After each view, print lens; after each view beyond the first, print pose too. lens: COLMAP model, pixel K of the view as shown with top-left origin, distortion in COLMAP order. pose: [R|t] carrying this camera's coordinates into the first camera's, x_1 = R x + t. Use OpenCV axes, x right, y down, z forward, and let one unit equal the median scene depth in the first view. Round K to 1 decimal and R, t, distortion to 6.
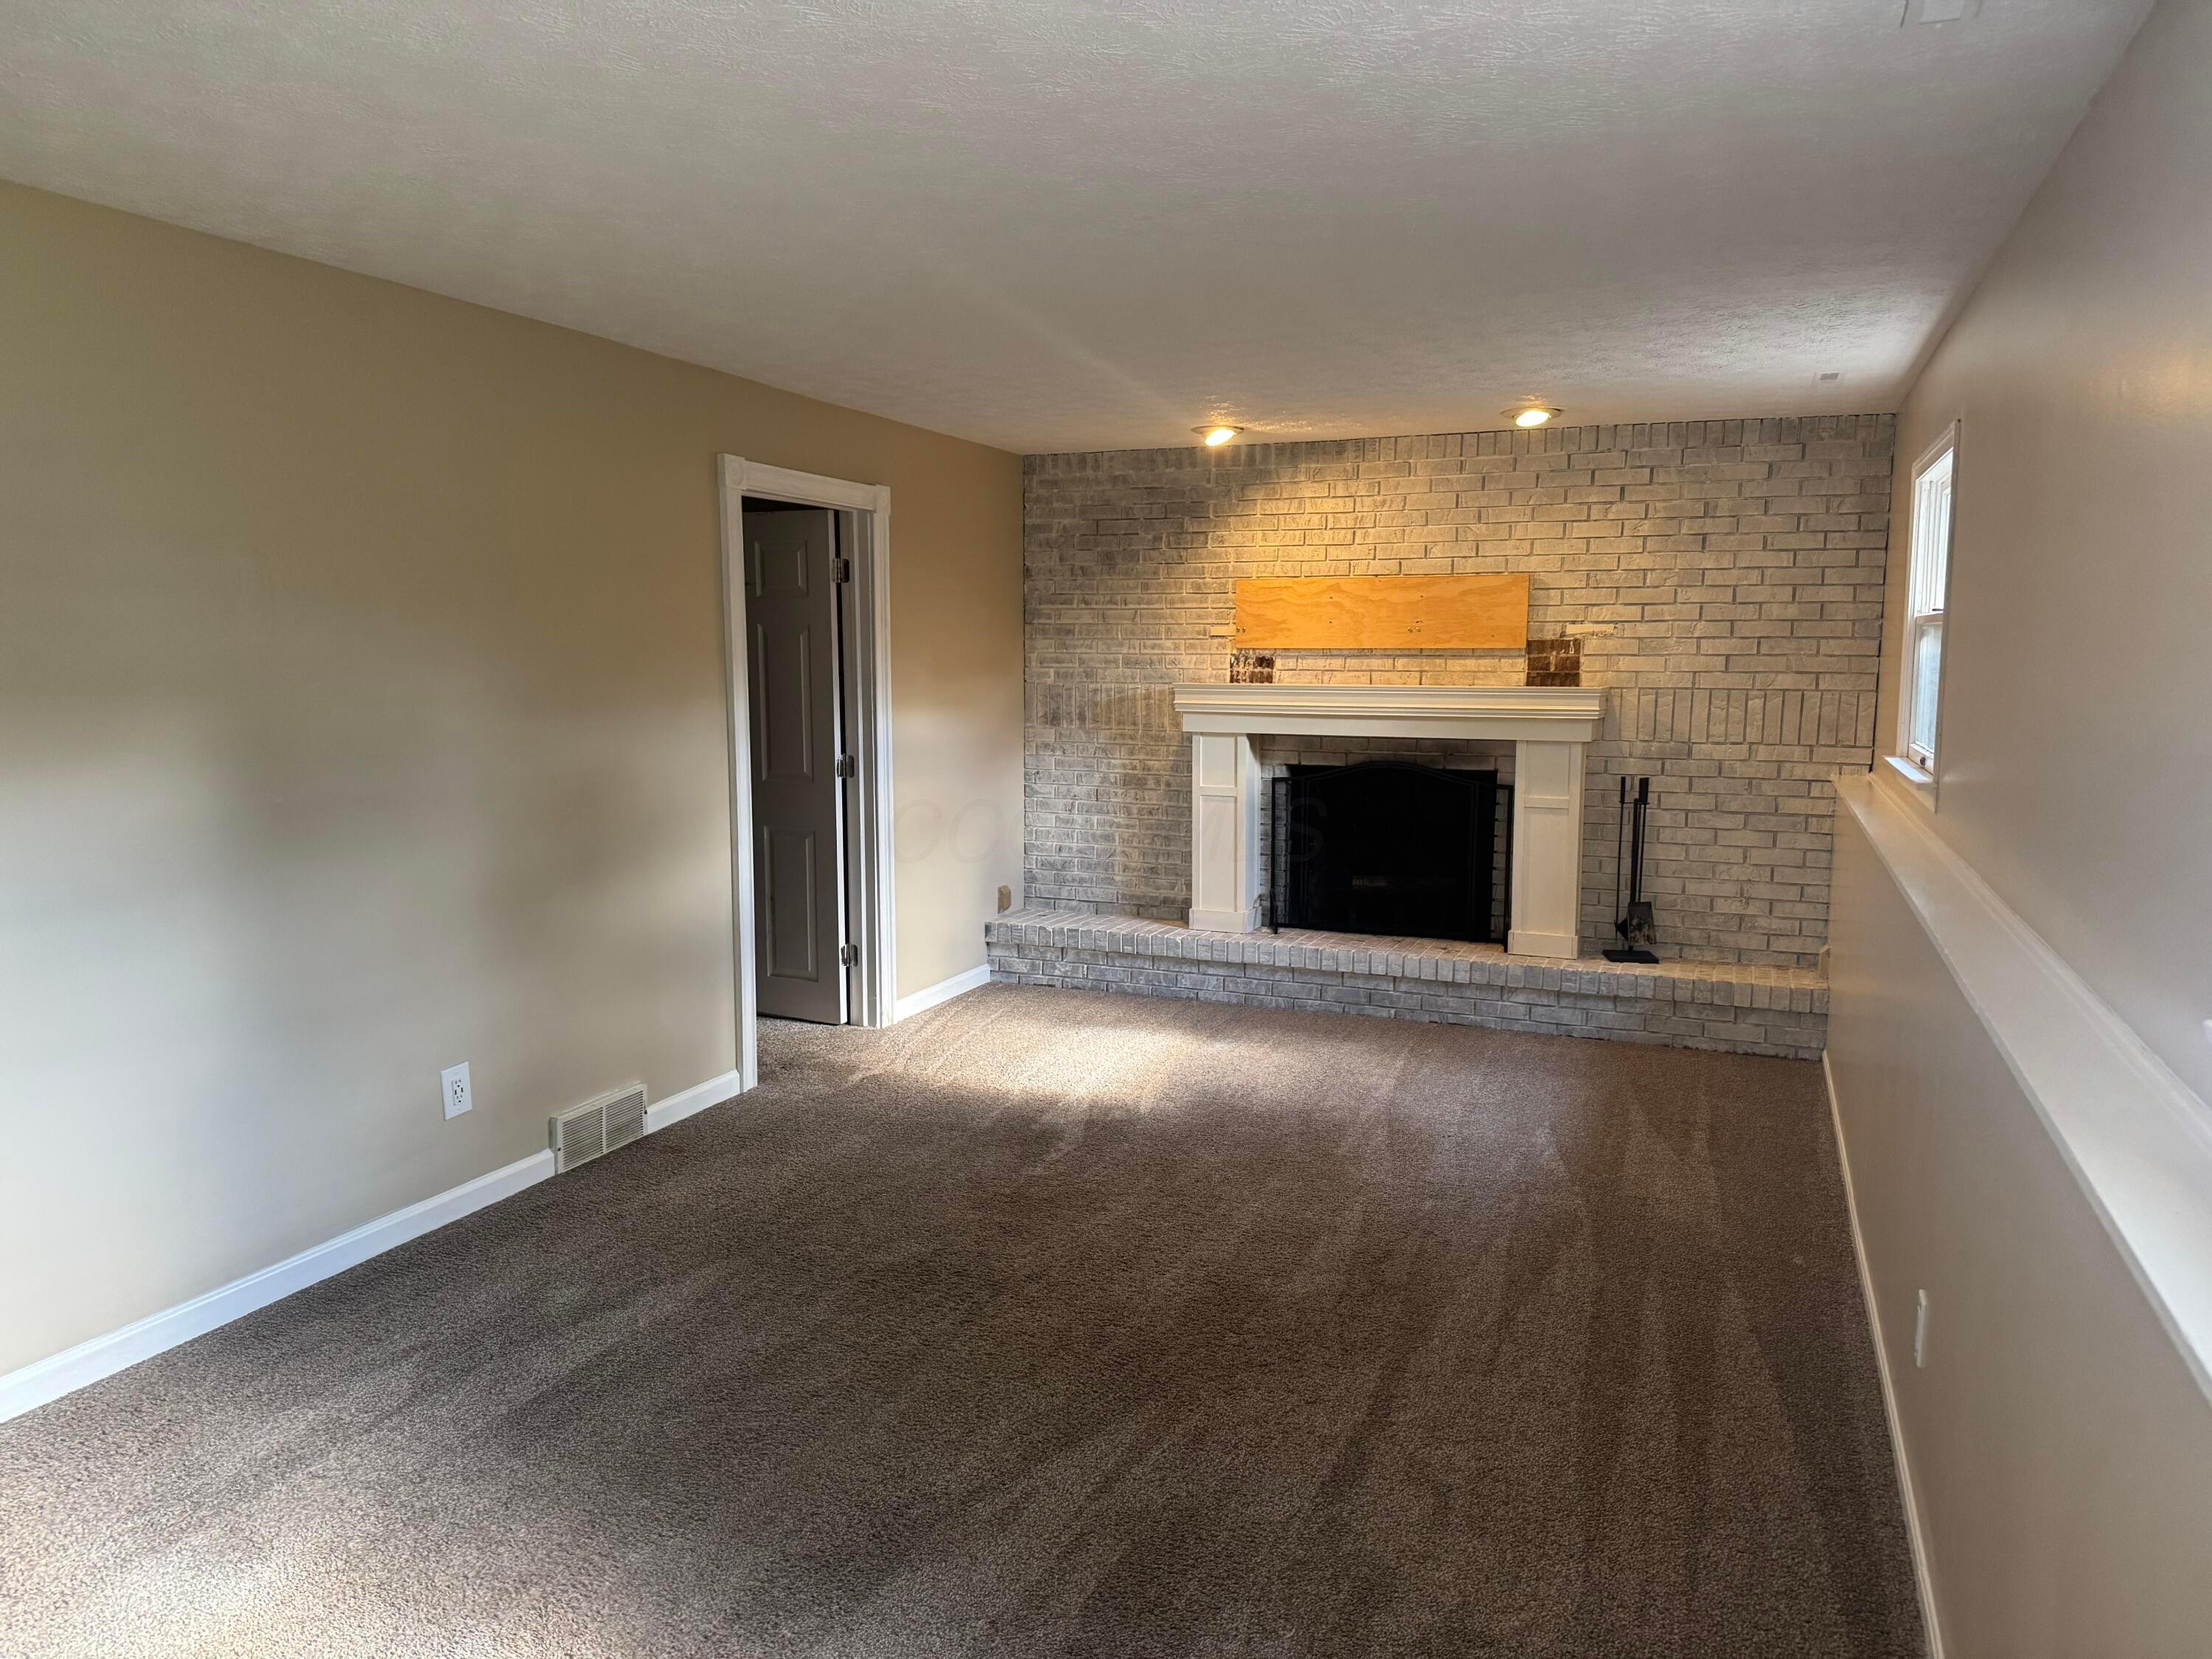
lens RADIAL K [[1552.1, 0, 1109.0], [0, 1552.1, 846.8], [0, 0, 1]] dist [0.186286, -0.405673]
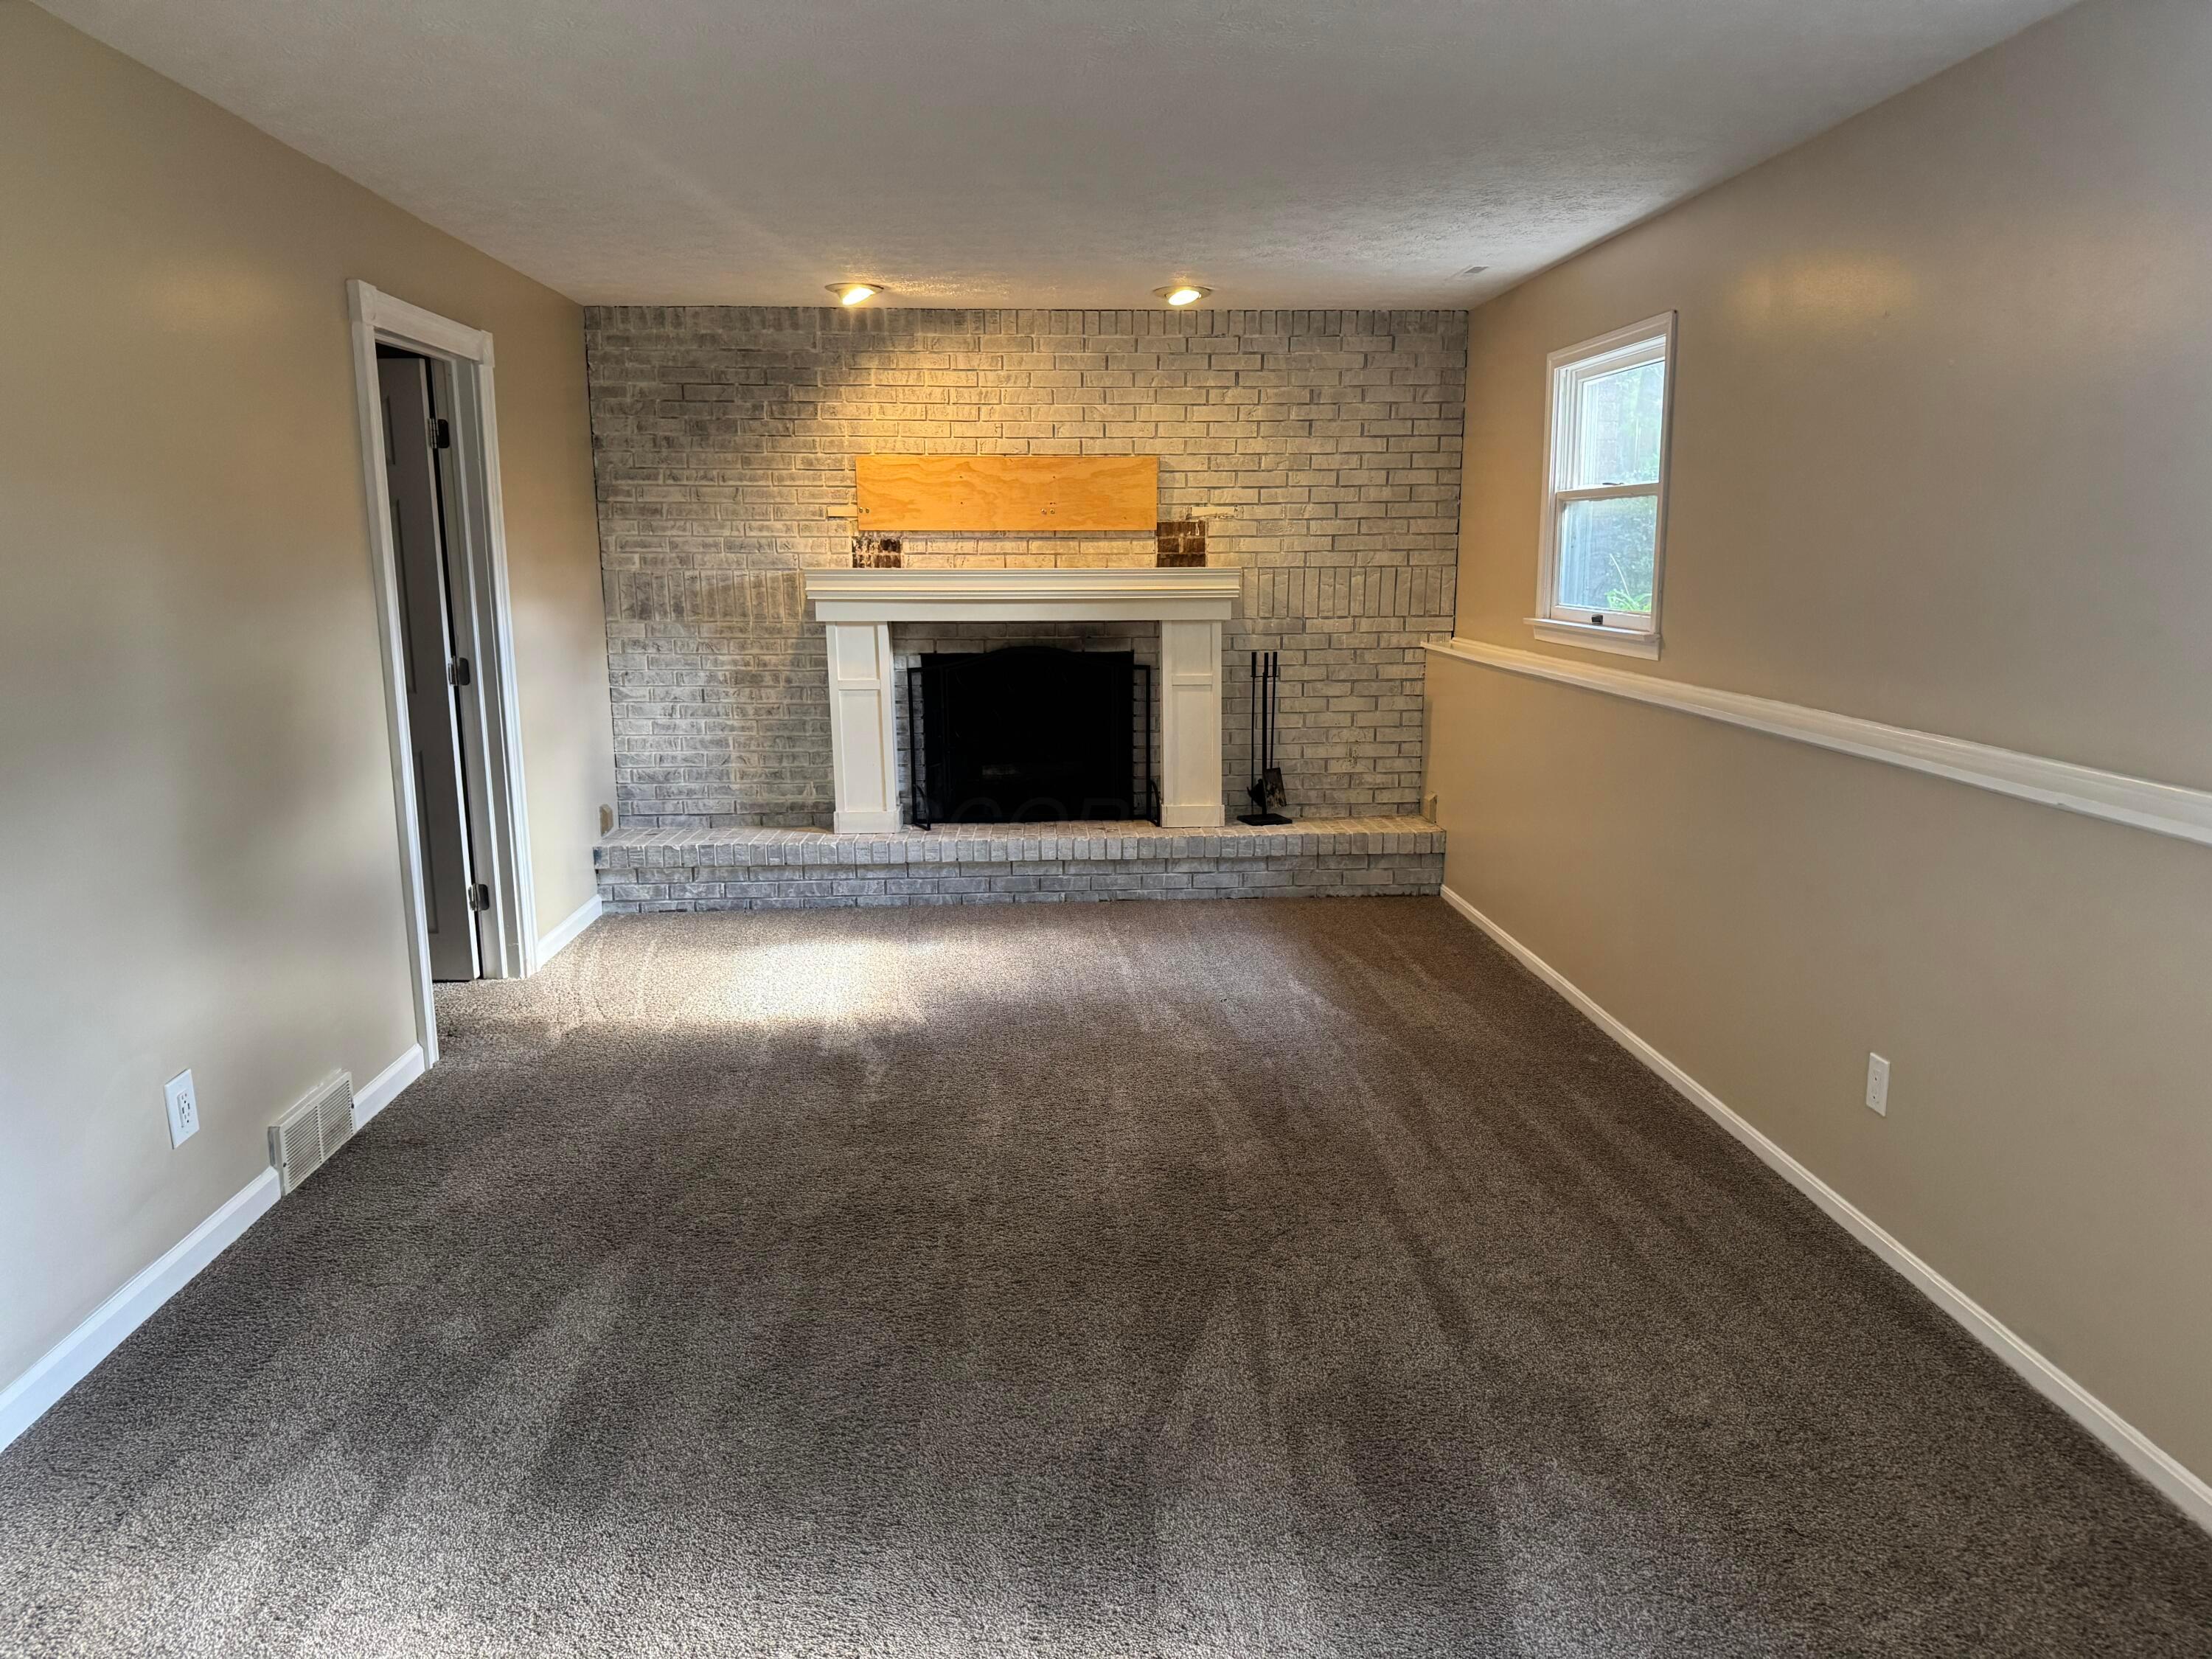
lens RADIAL K [[1552.1, 0, 1109.0], [0, 1552.1, 846.8], [0, 0, 1]] dist [0.186286, -0.405673]
pose [[0.899510, -0.092268, 0.427045, -0.221796], [0.065876, 0.994914, 0.076203, -0.000181], [-0.431904, -0.040413, 0.901014, 0.085219]]
